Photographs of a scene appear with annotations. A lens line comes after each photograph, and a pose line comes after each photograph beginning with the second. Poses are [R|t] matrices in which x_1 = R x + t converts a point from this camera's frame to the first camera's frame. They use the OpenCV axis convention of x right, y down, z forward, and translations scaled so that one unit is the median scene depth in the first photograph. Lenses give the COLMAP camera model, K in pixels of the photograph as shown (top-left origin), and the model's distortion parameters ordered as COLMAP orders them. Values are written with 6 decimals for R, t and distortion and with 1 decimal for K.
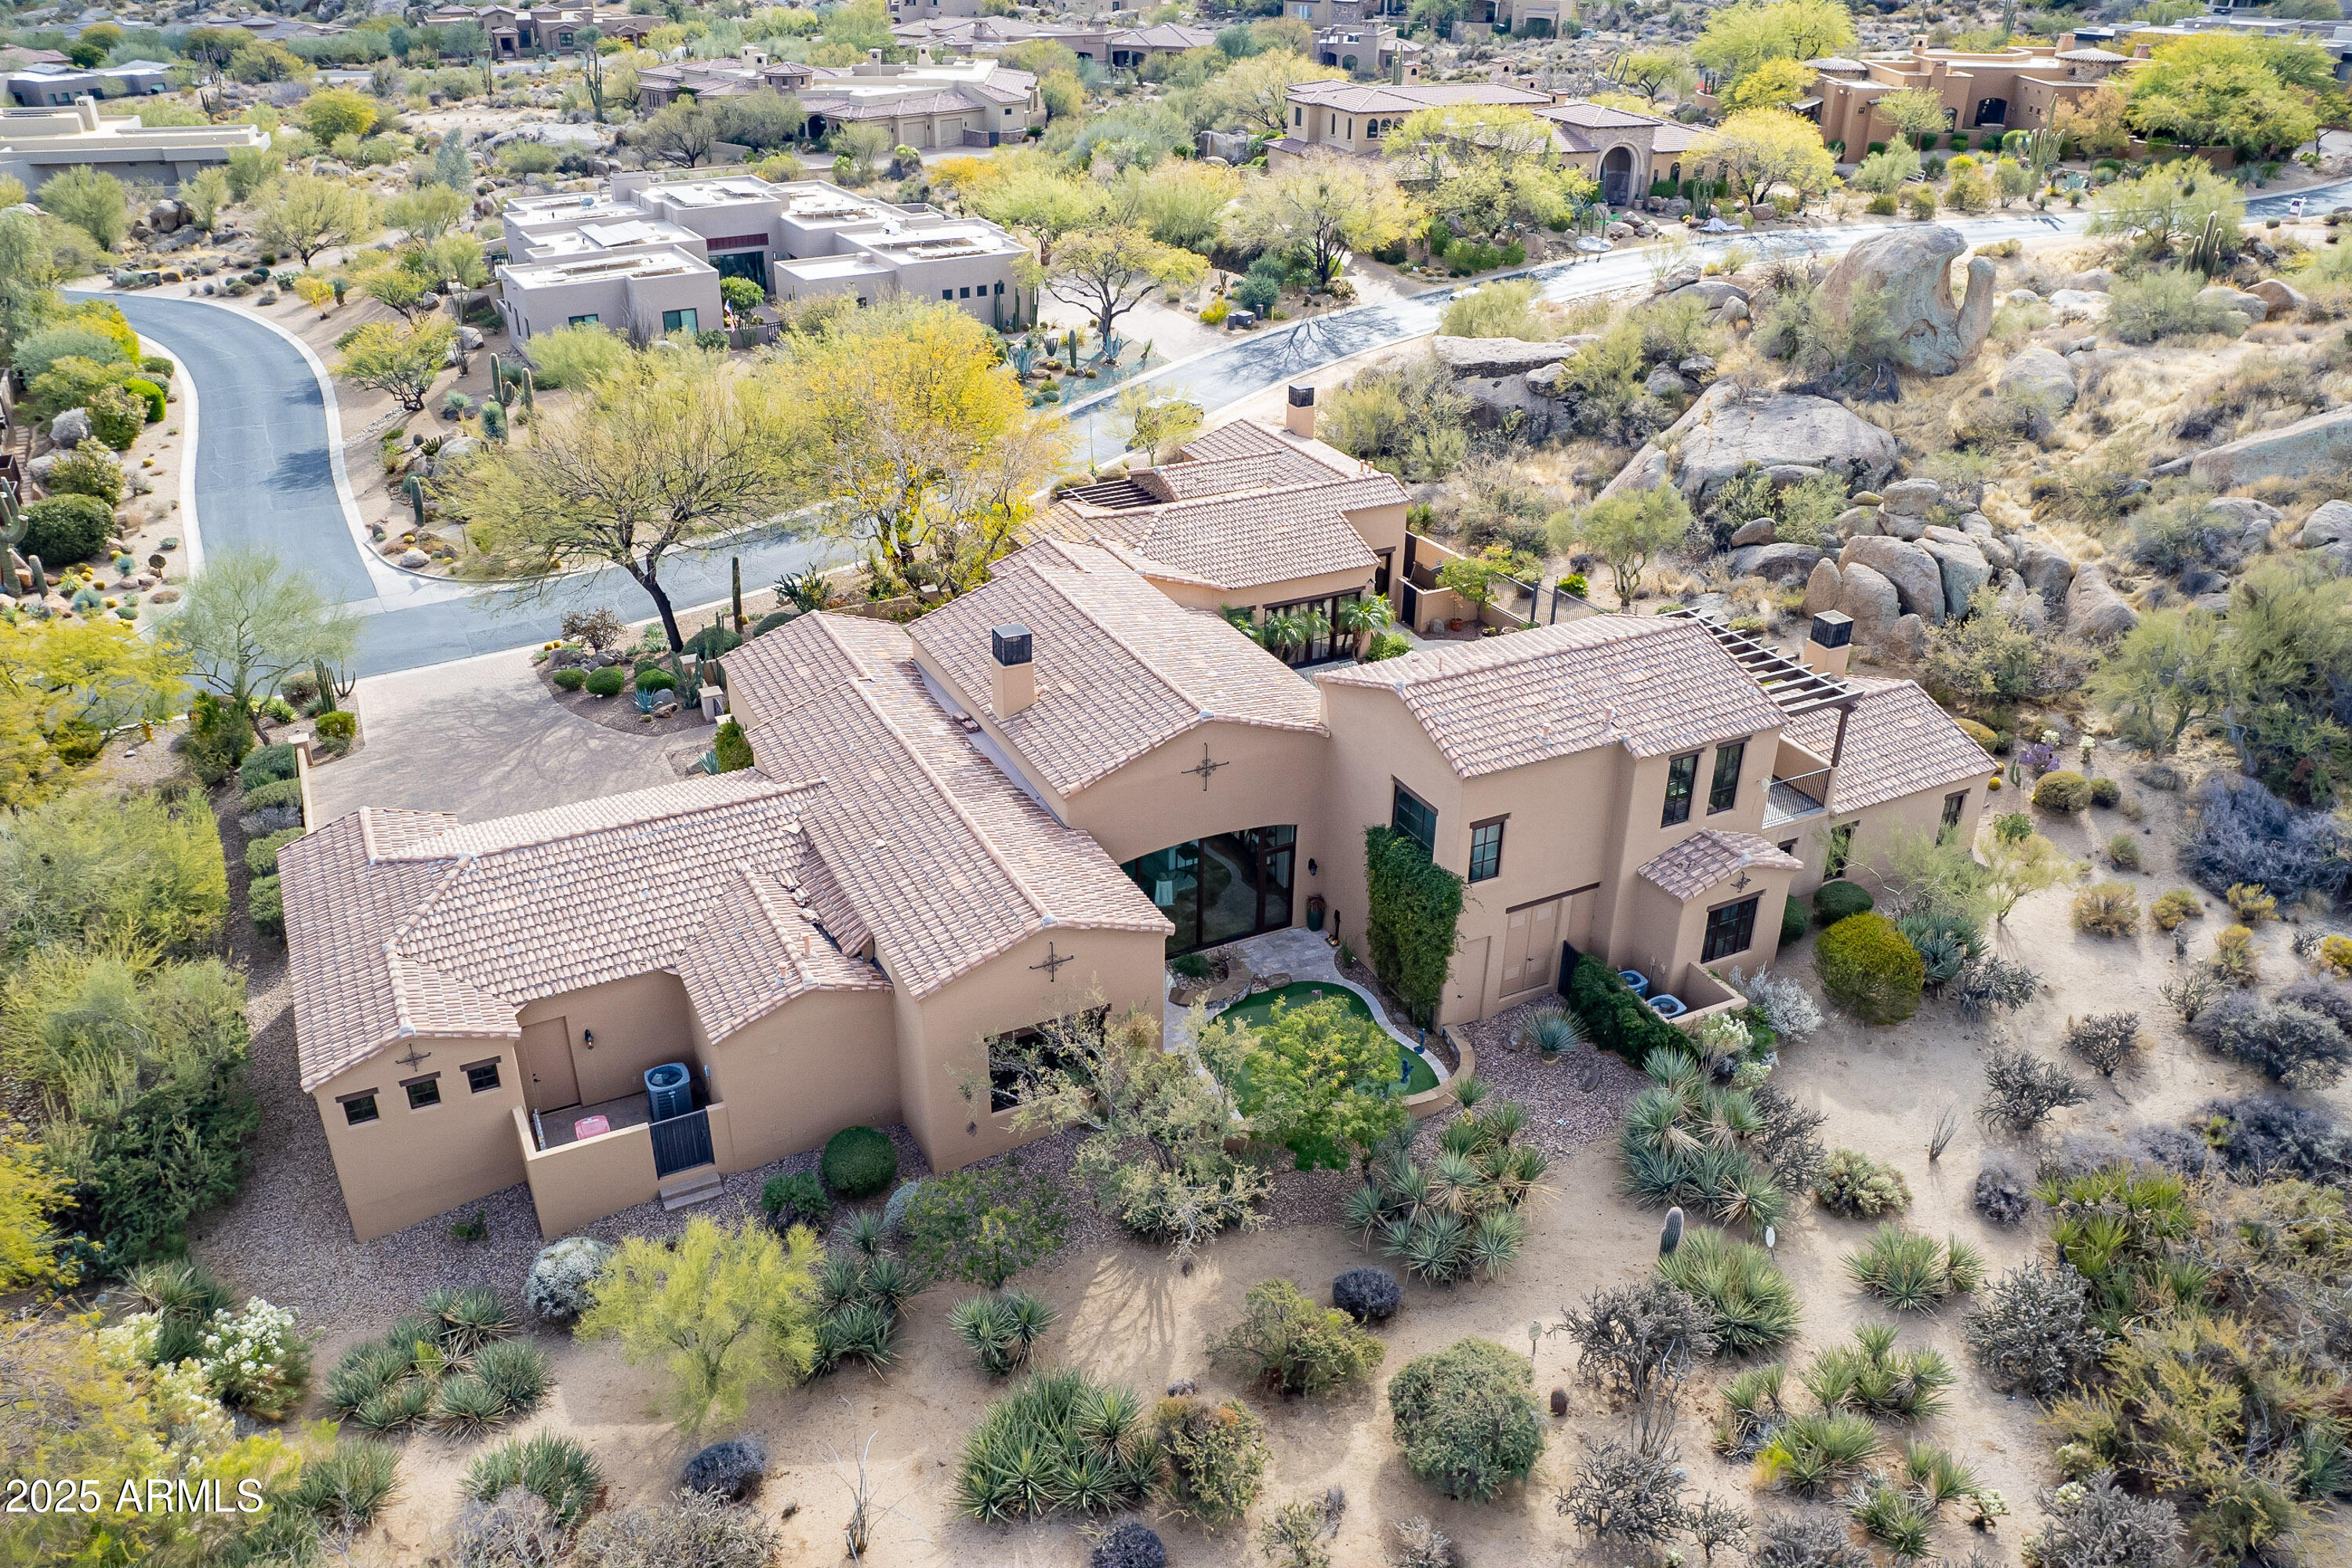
lens RADIAL K [[1778.4, 0, 1185.2], [0, 1778.4, 776.7], [0, 0, 1]] dist [-0.070898, 0.064500]
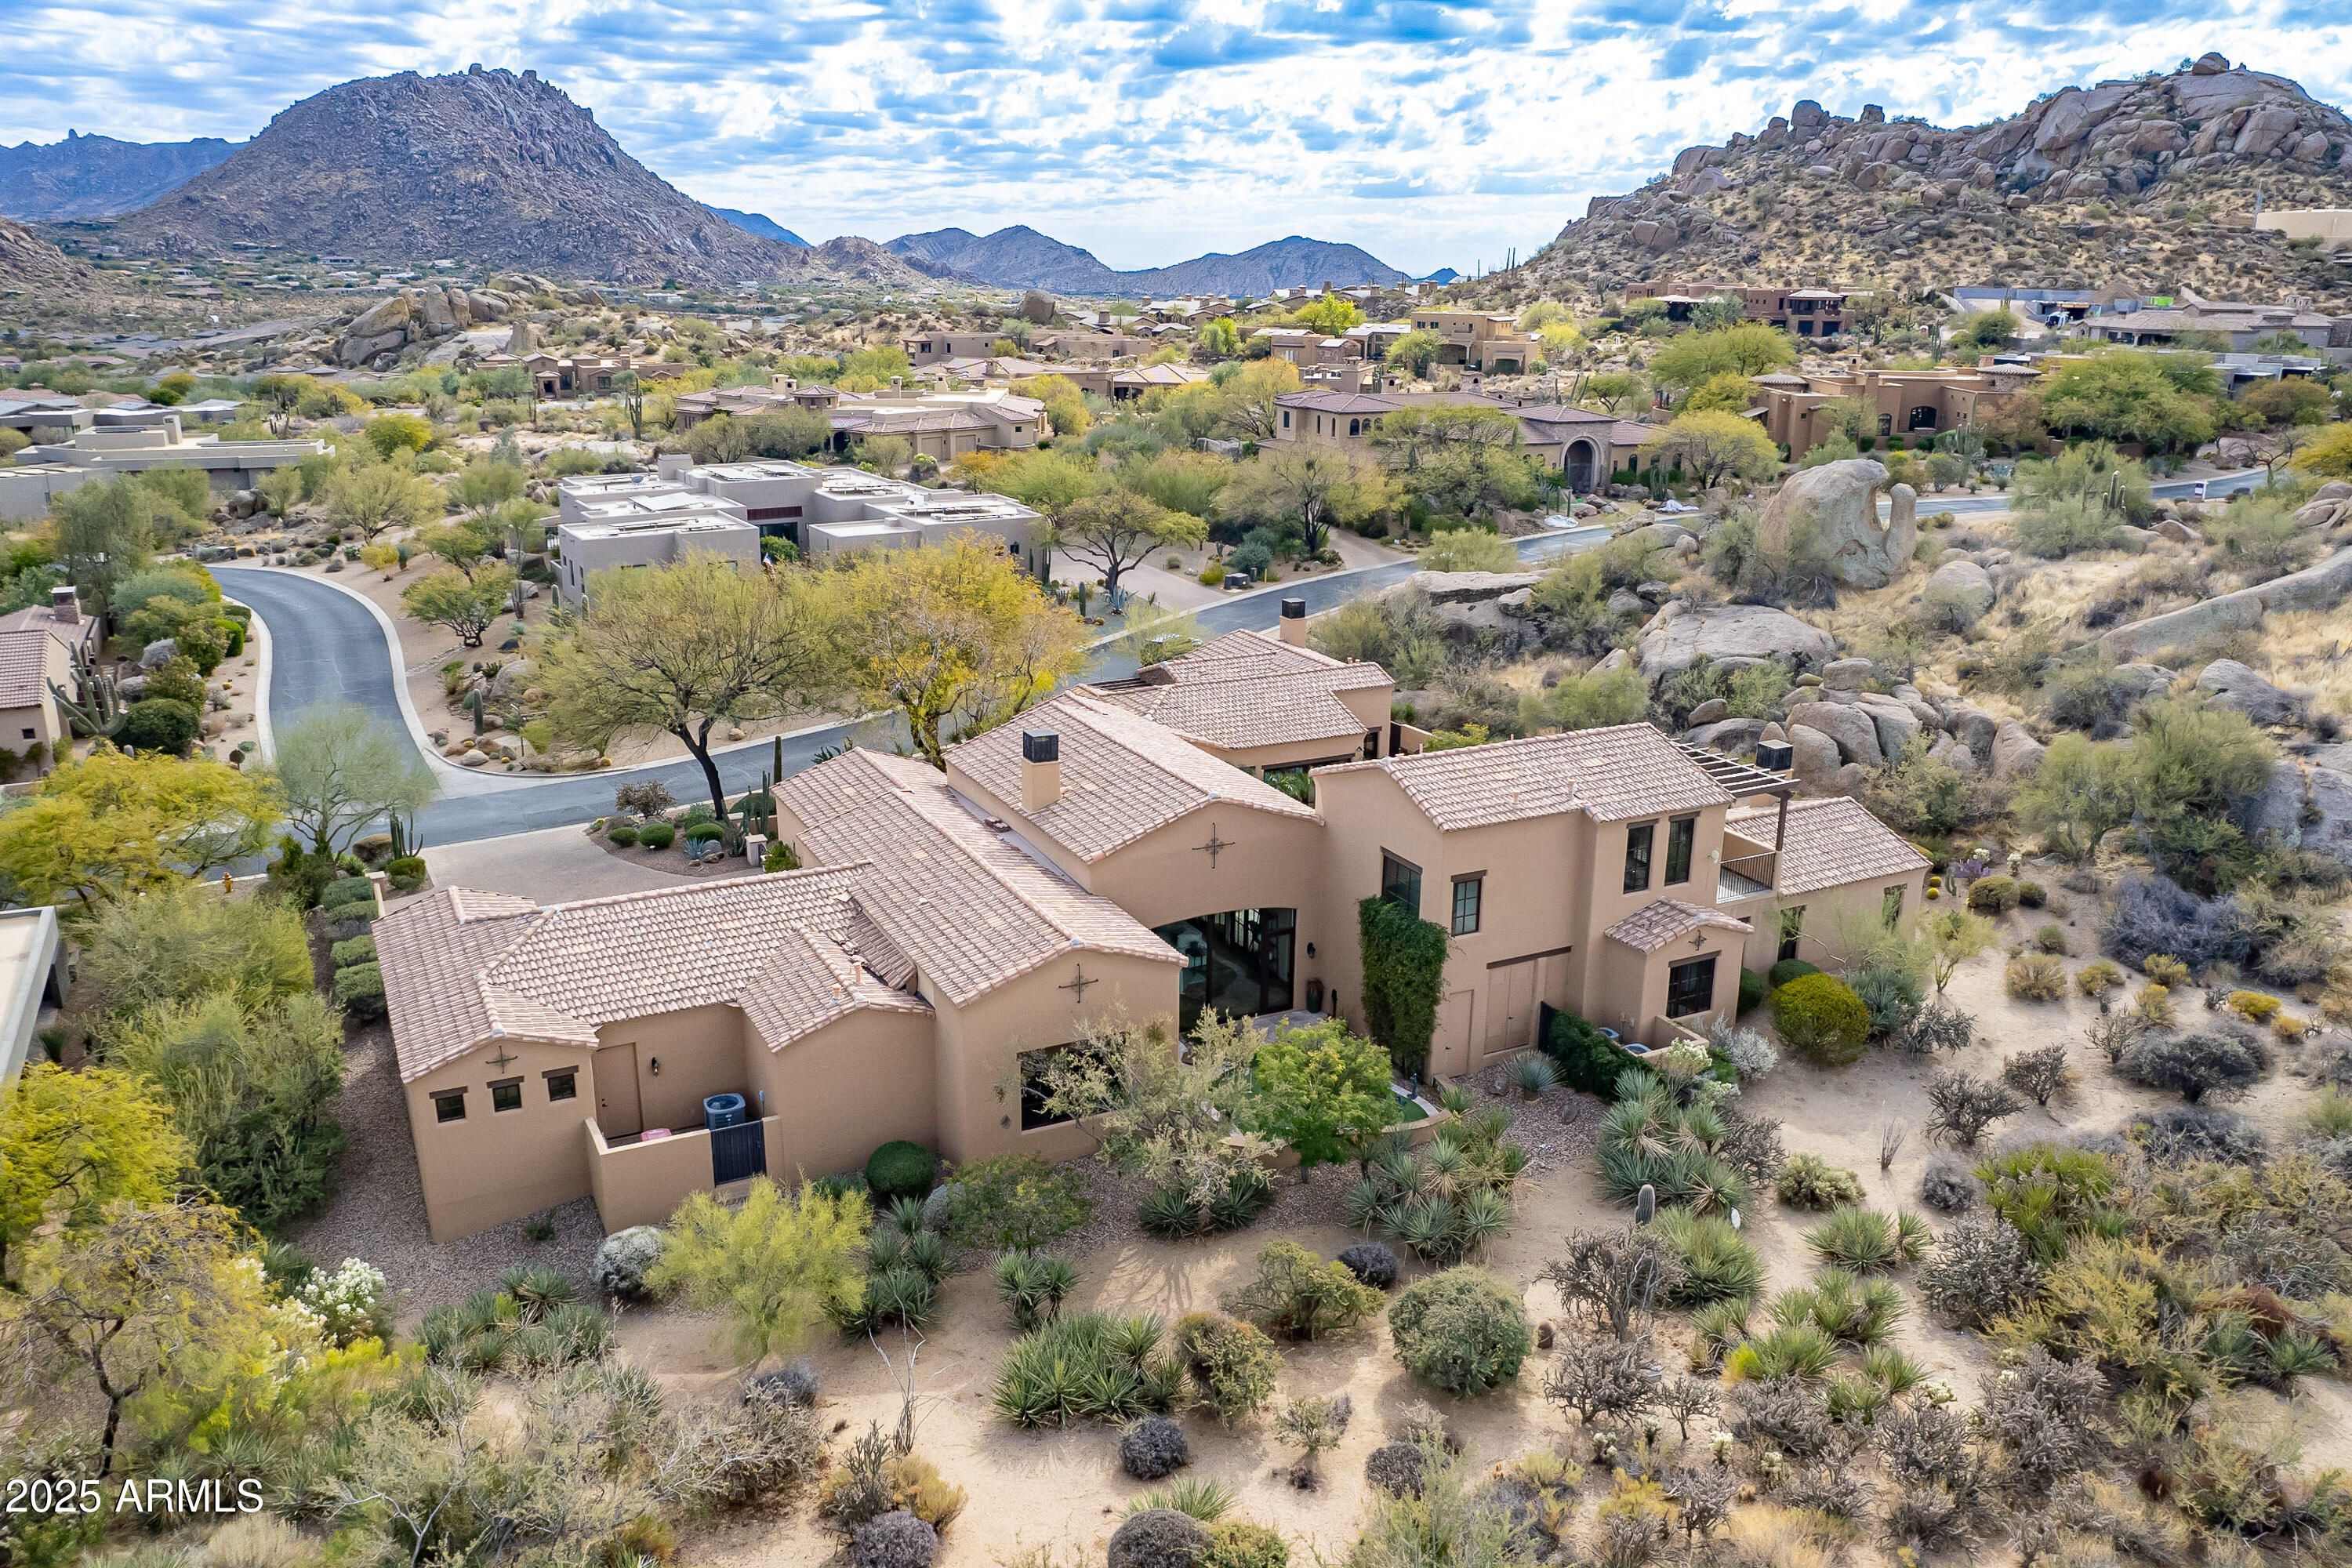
lens RADIAL K [[1774.2, 0, 1183.9], [0, 1774.2, 773.3], [0, 0, 1]] dist [-0.056300, 0.030902]
pose [[0.999992, -0.002371, 0.003155, -0.009822], [0.002939, 0.980907, -0.194455, 0.152504], [-0.002634, 0.194463, 0.980906, -0.093629]]
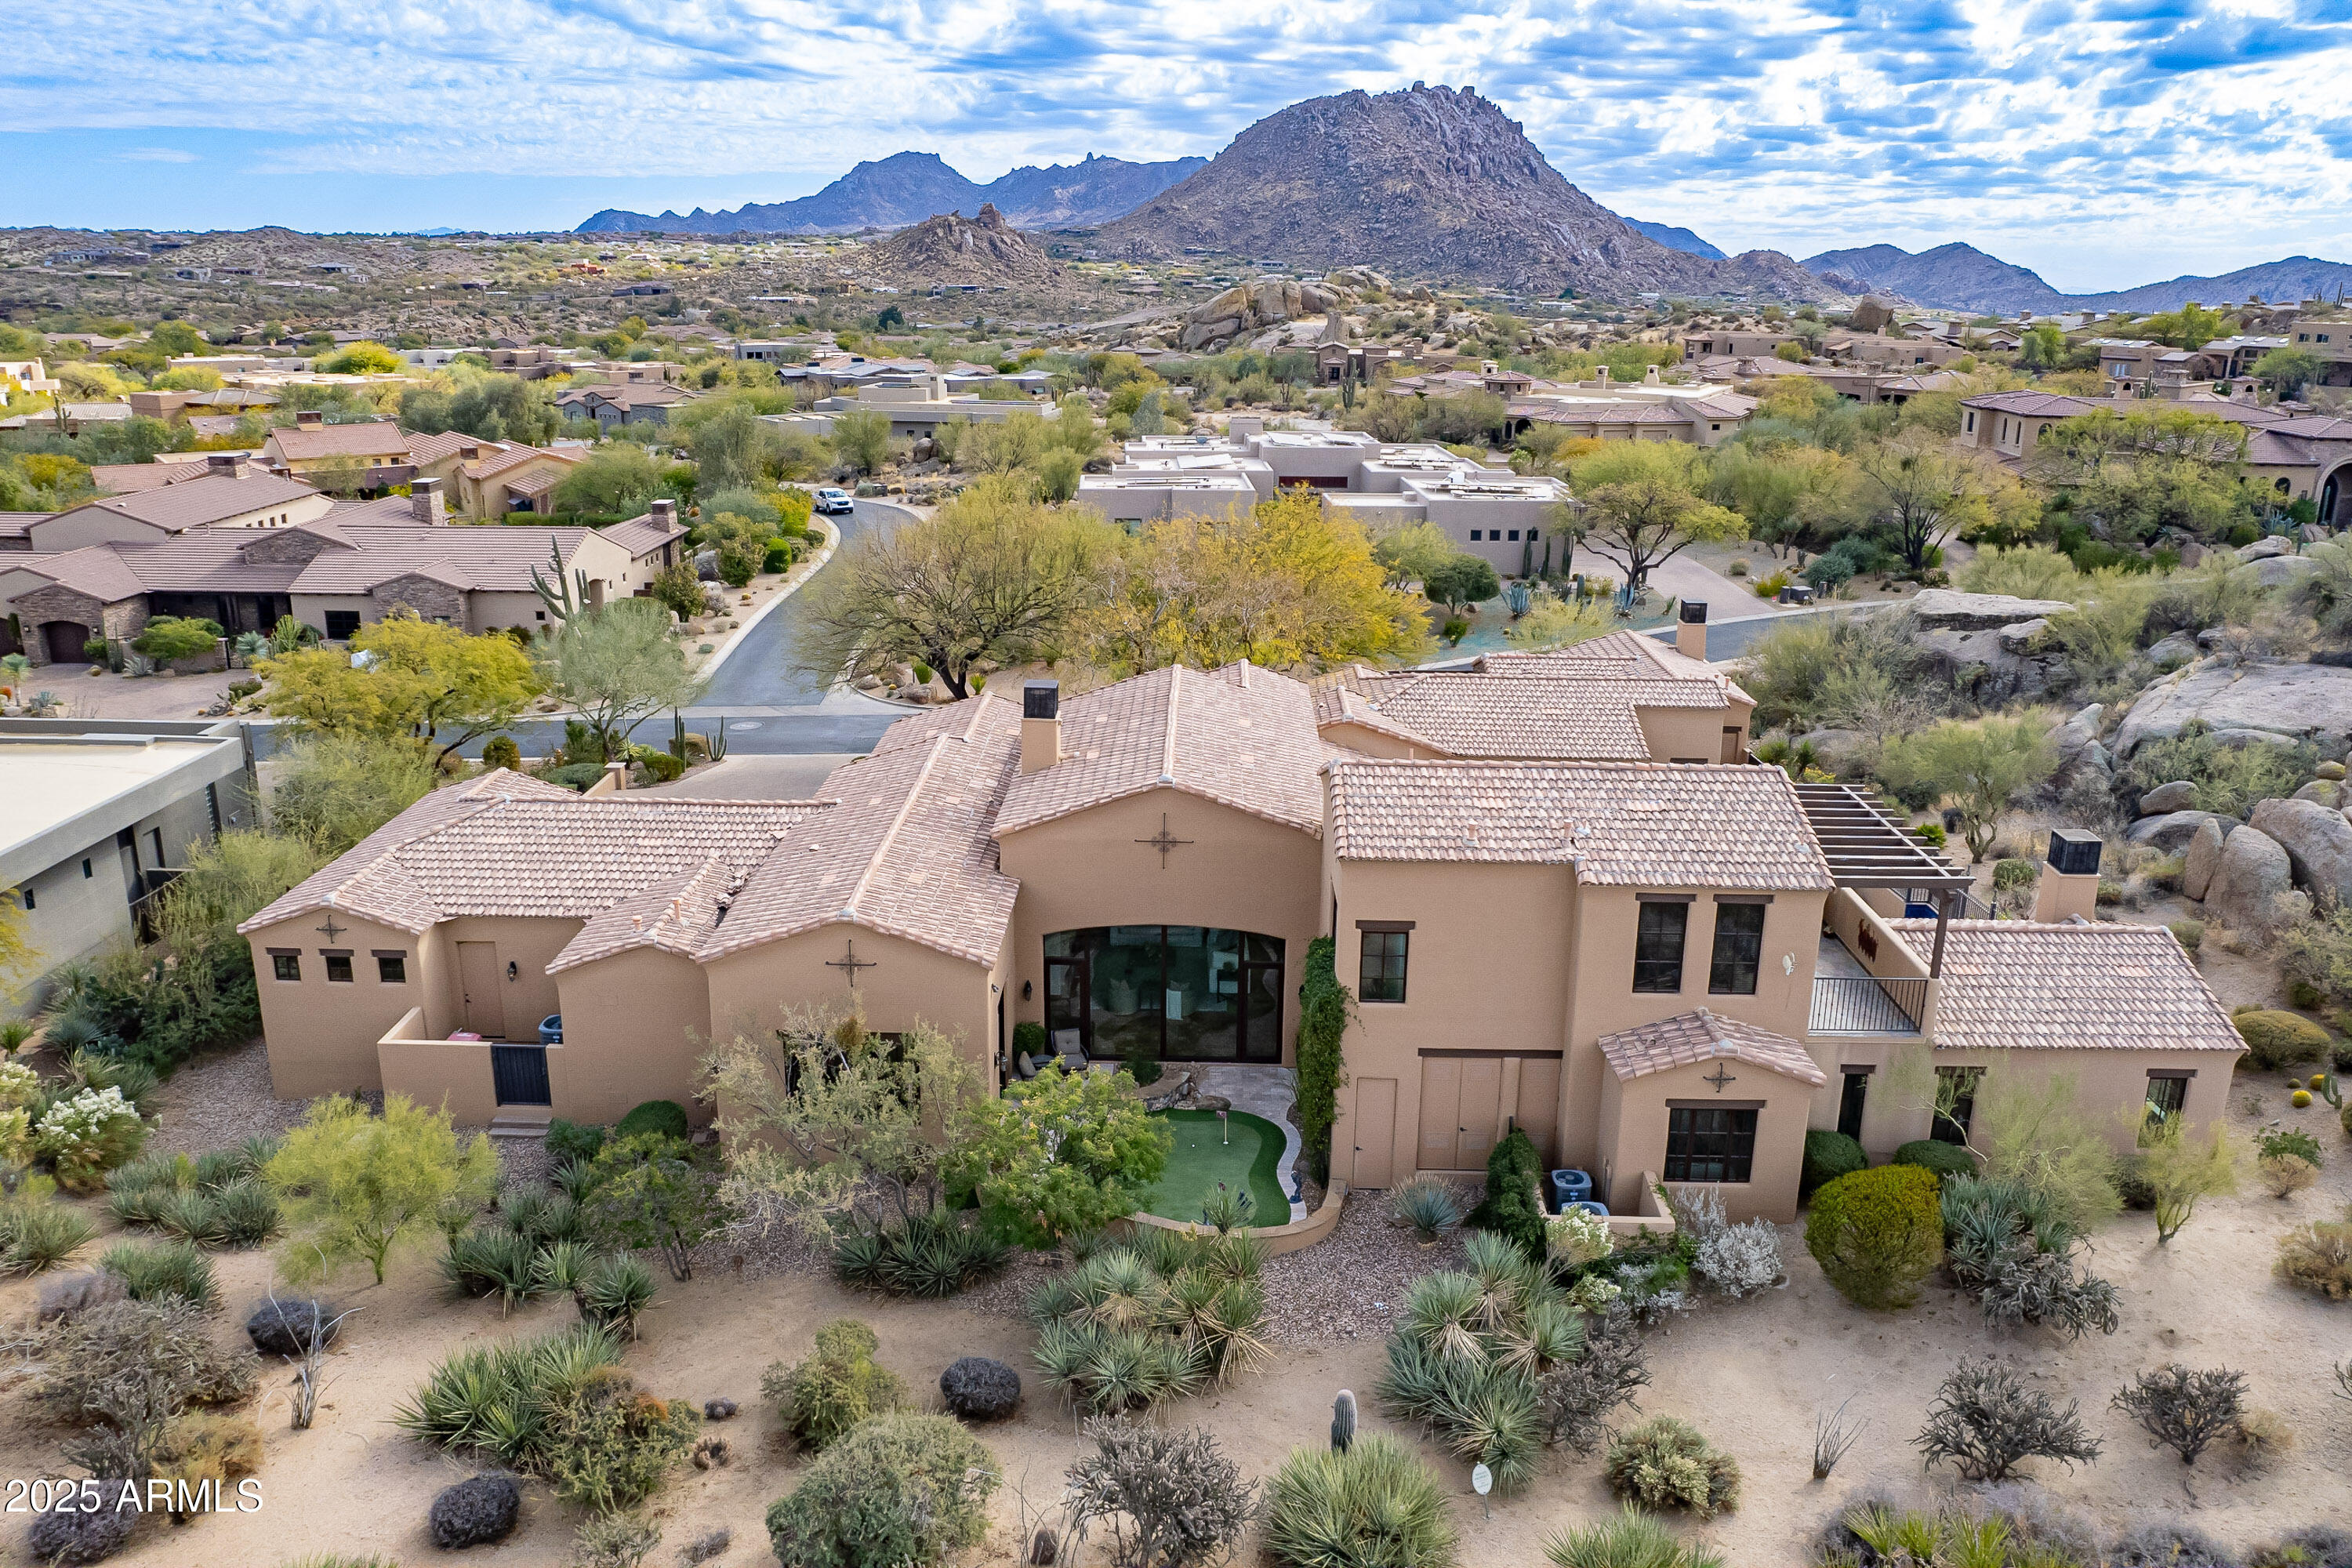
lens RADIAL K [[1778.4, 0, 1185.2], [0, 1778.4, 776.7], [0, 0, 1]] dist [-0.070898, 0.064500]
pose [[0.883835, 0.131682, -0.448882, 0.388278], [-0.218937, 0.964425, -0.148161, 0.087072], [0.413402, 0.229226, 0.881223, 0.179522]]
